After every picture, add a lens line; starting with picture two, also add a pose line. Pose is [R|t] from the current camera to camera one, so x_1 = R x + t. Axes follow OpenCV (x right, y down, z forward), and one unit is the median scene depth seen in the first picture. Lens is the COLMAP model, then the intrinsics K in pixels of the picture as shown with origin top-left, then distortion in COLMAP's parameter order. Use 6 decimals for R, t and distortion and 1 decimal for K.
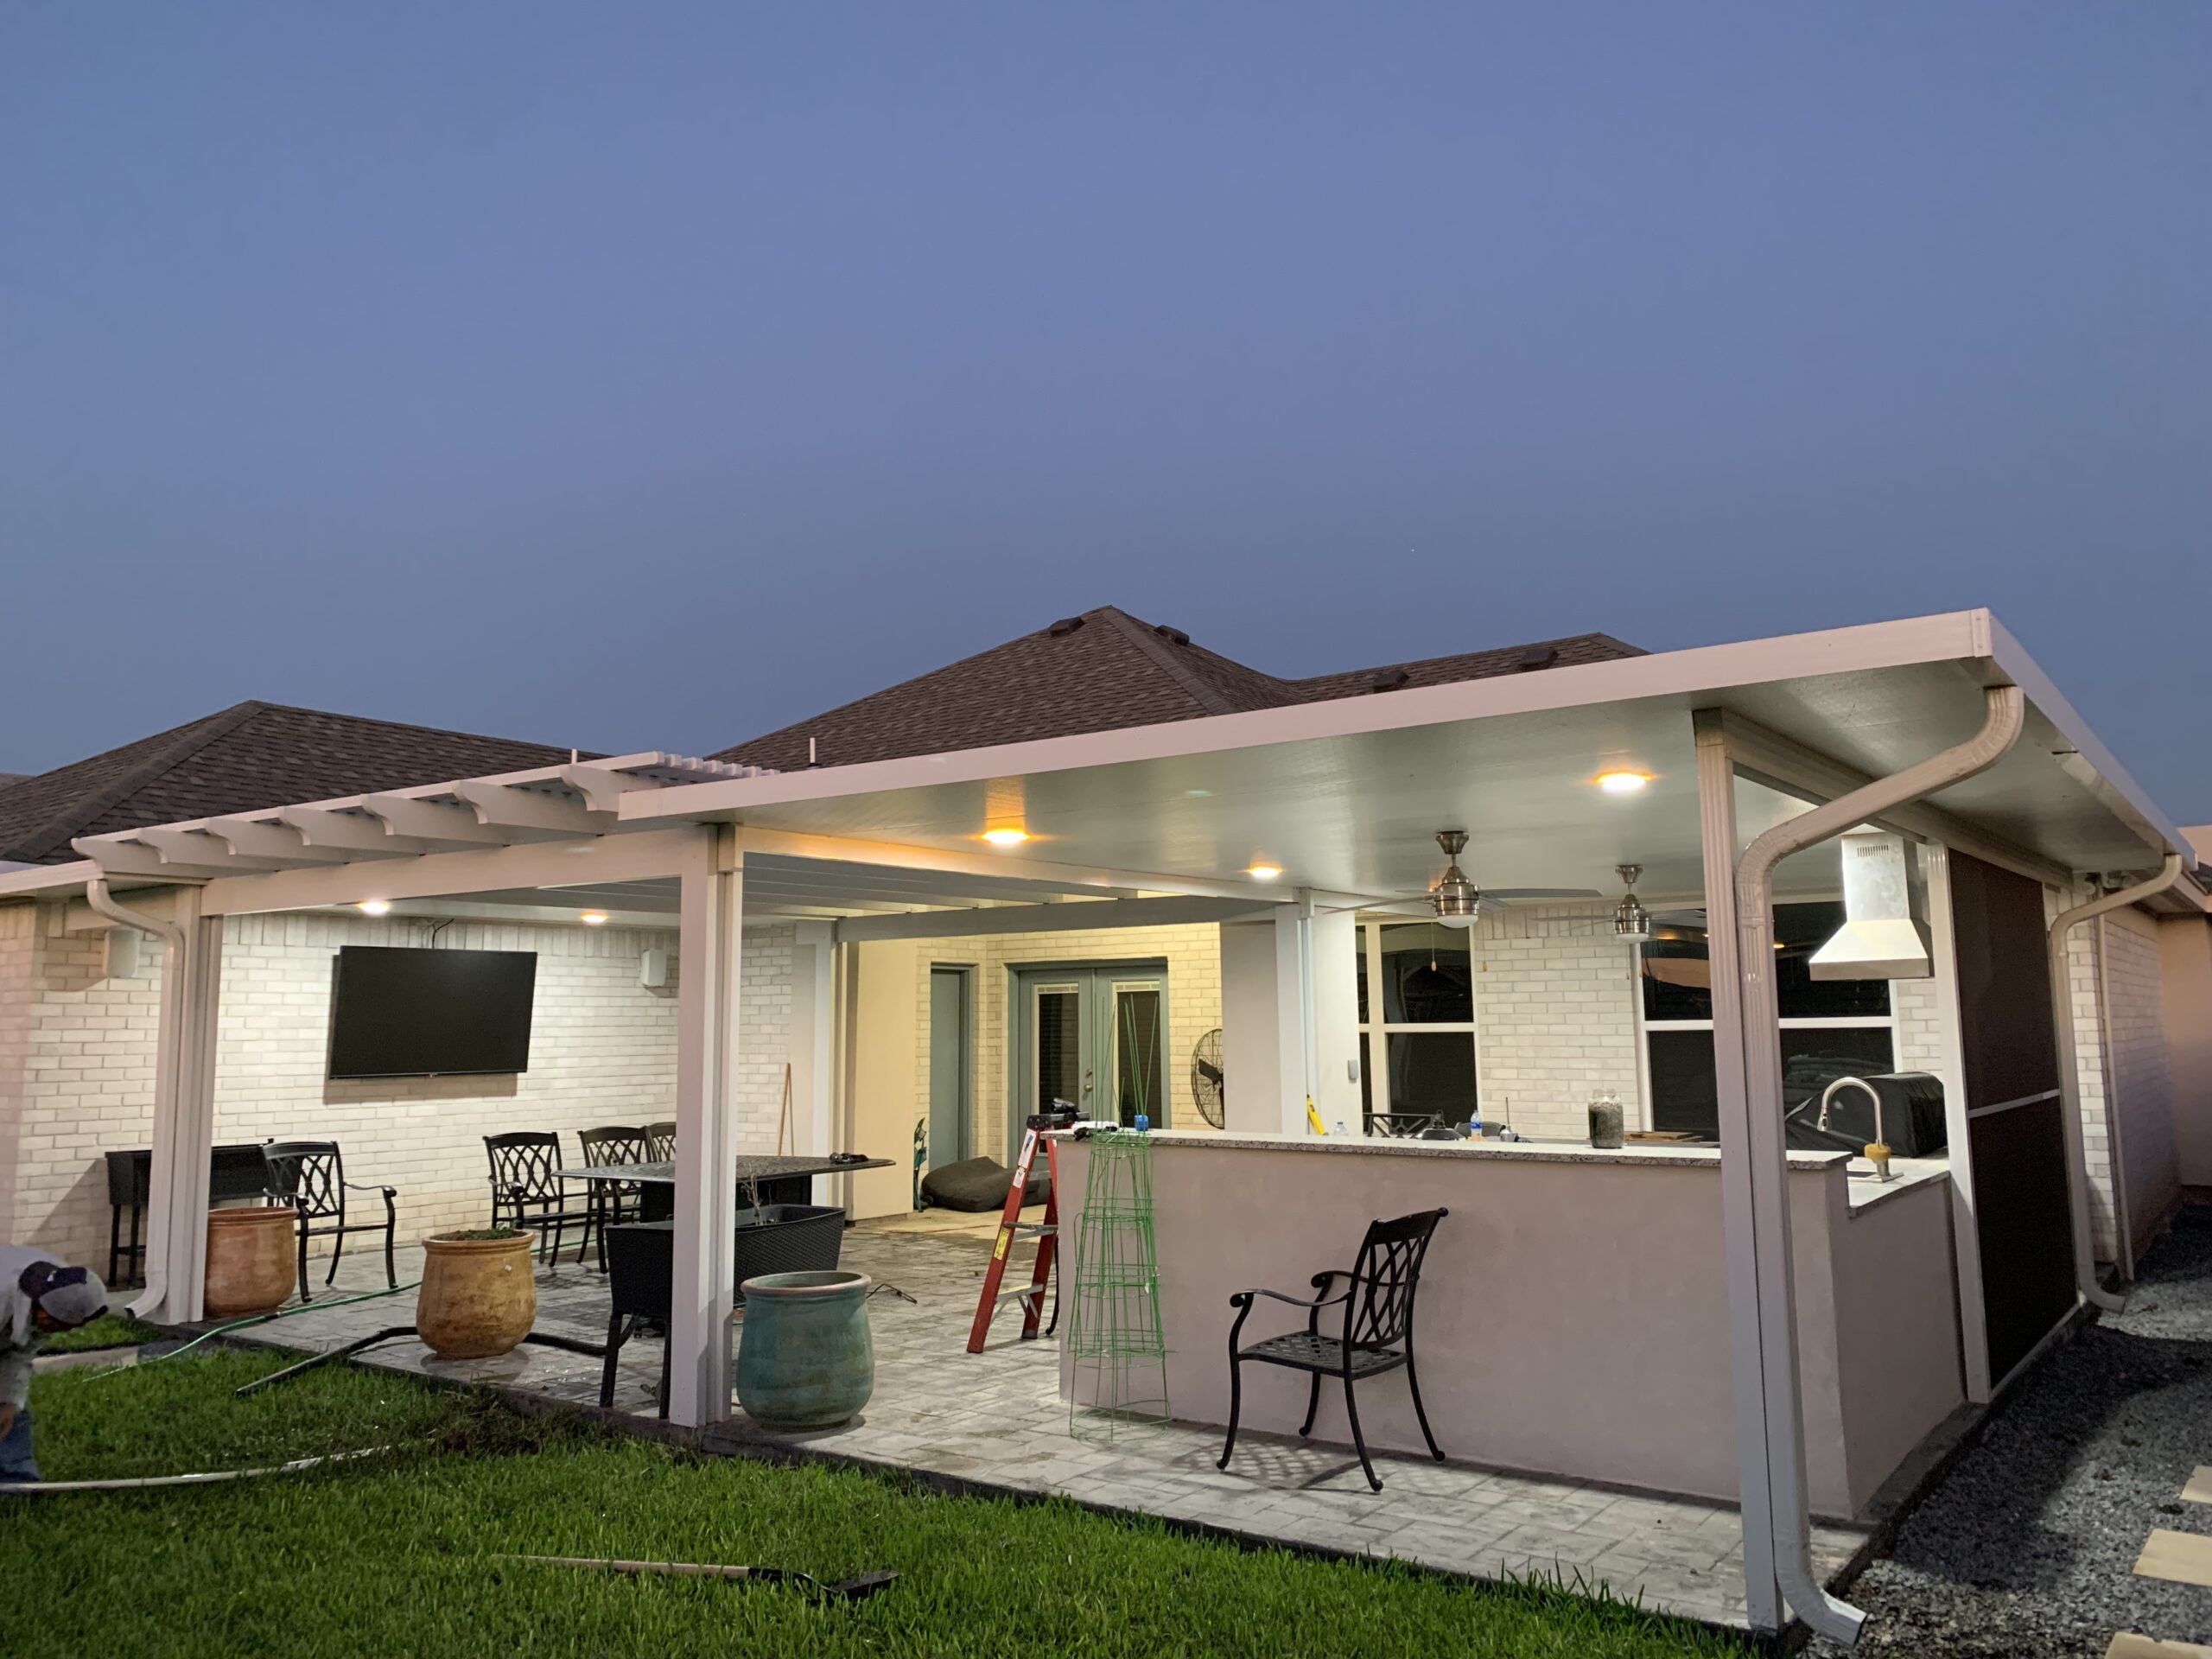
lens RADIAL K [[1725.1, 0, 1106.0], [0, 1725.1, 829.5], [0, 0, 1]] dist [0.040585, -0.054626]
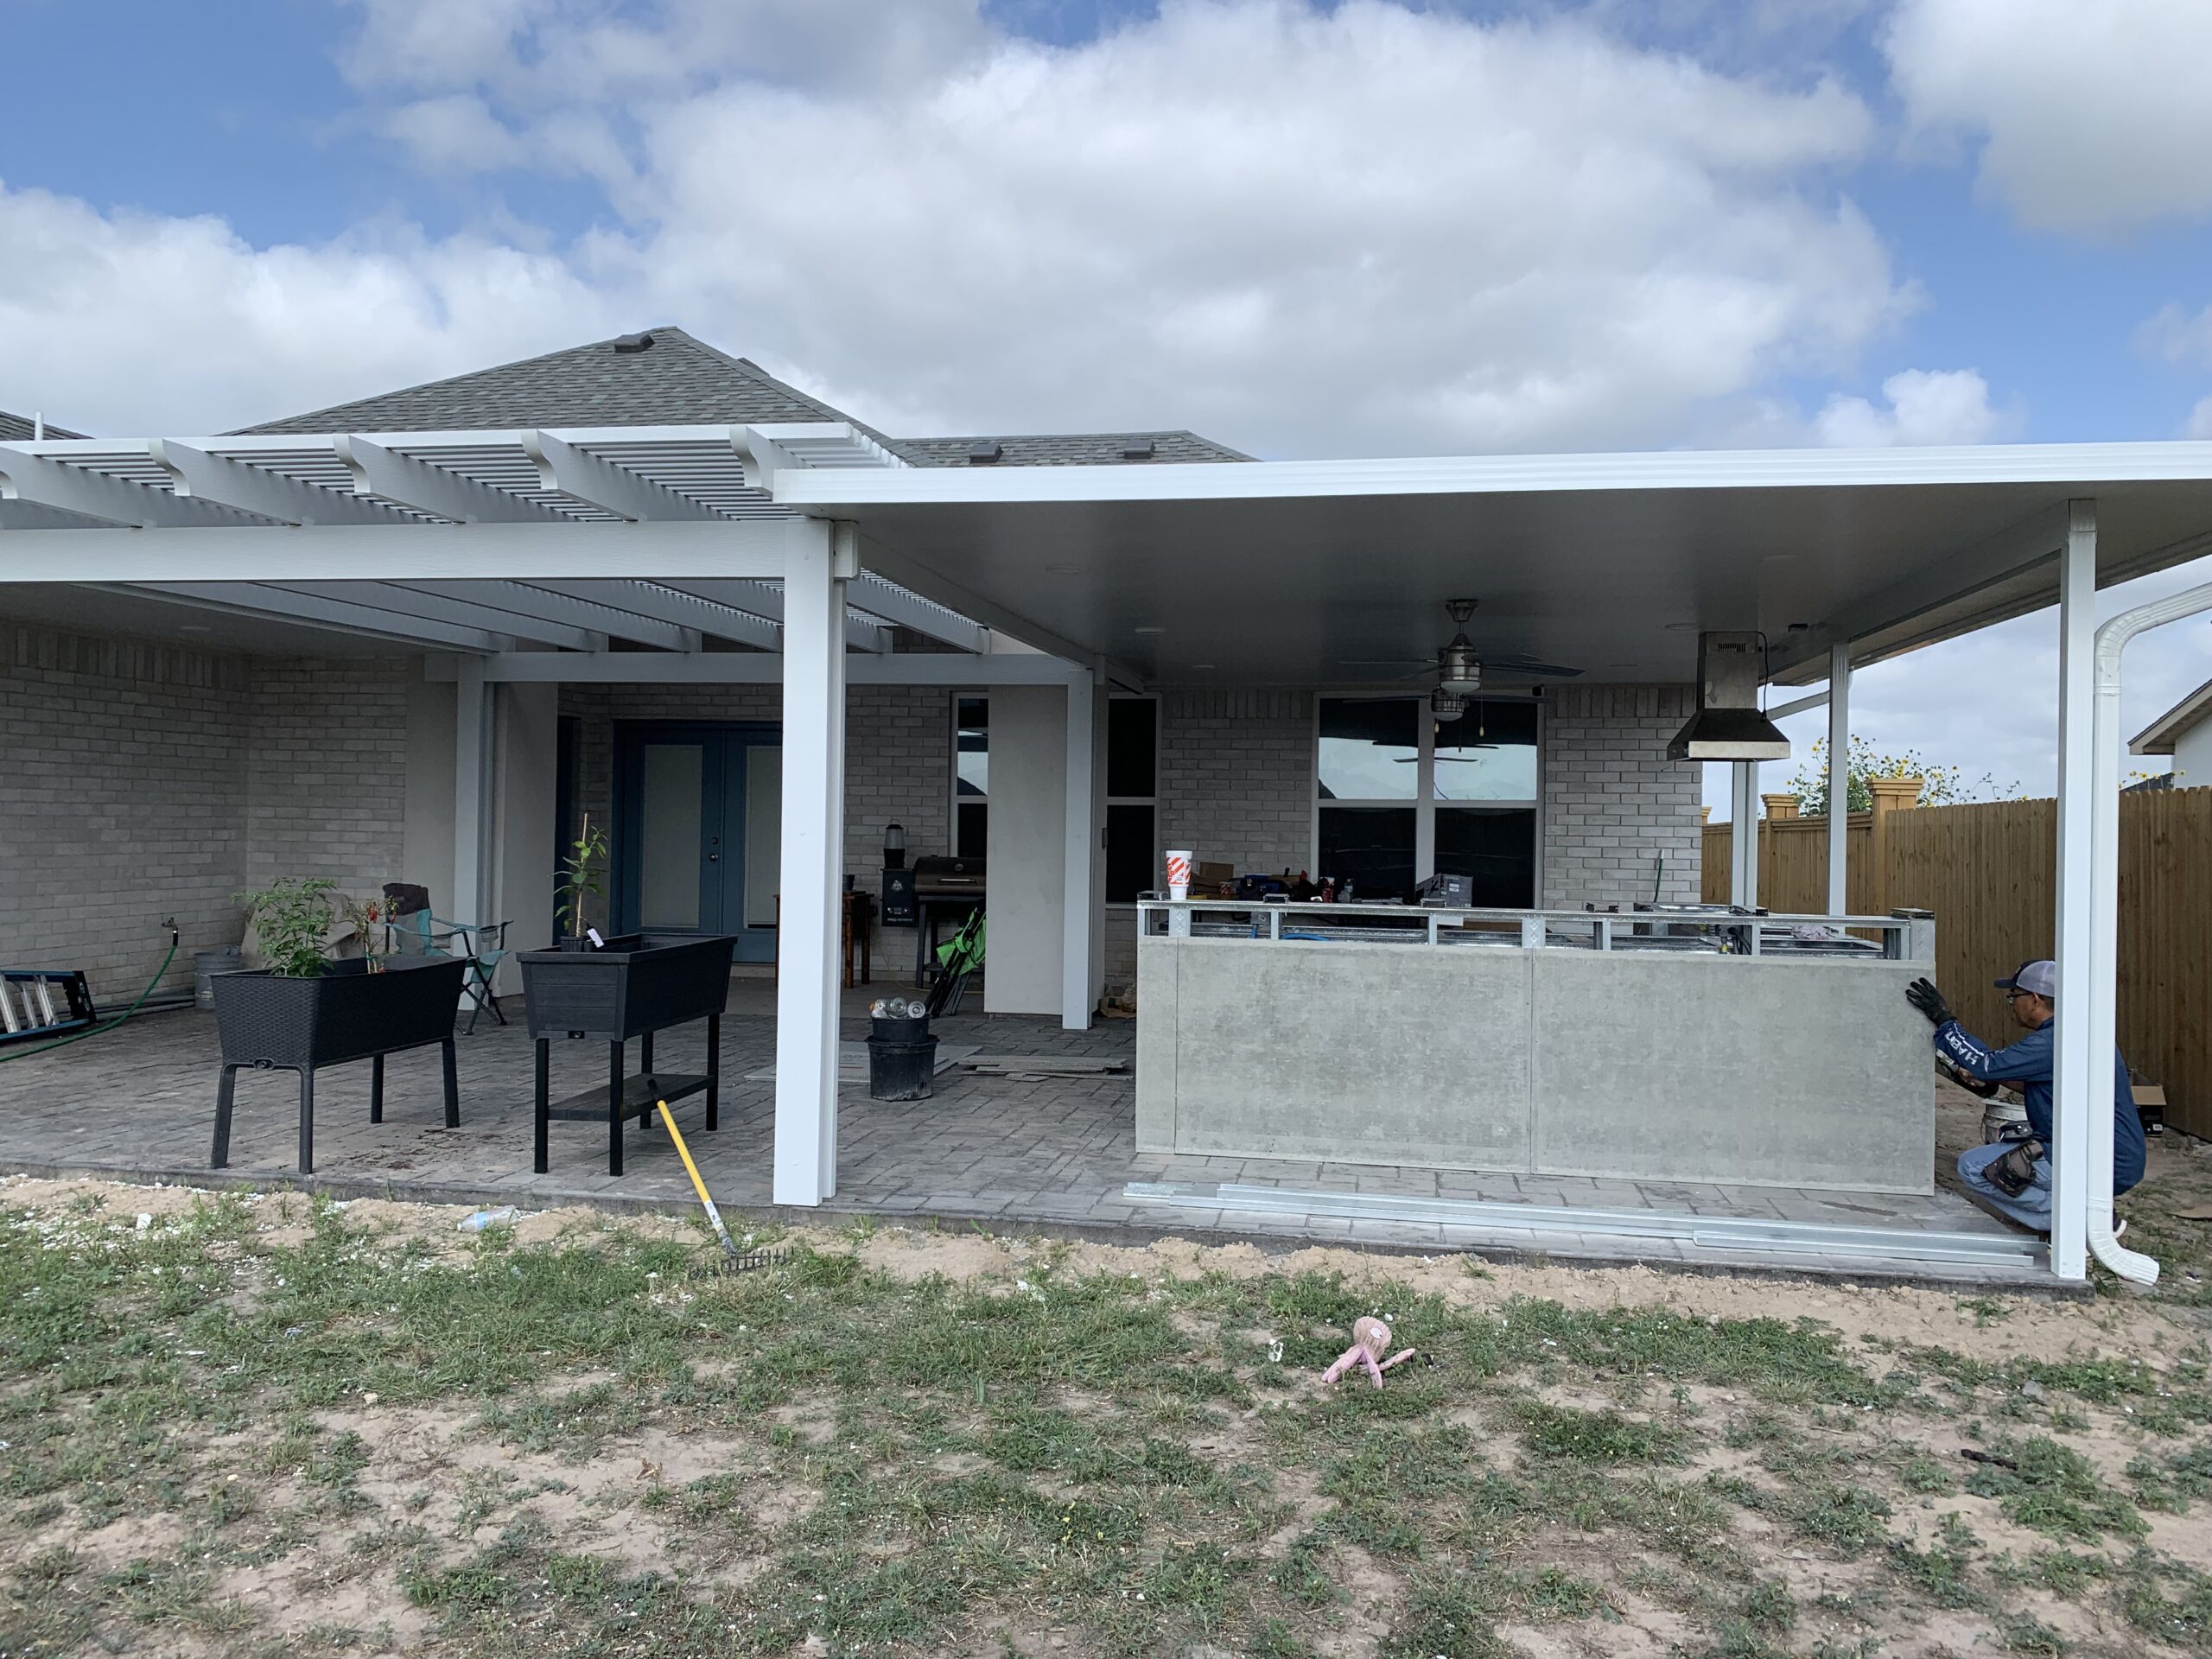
lens RADIAL K [[1714.4, 0, 1106.0], [0, 1714.4, 829.5], [0, 0, 1]] dist [0.040582, -0.003768]
pose [[0.897006, 0.023699, 0.441383, -0.323494], [-0.076439, 0.991834, 0.102089, 0.034337], [-0.435359, -0.125313, 0.891493, 0.111912]]
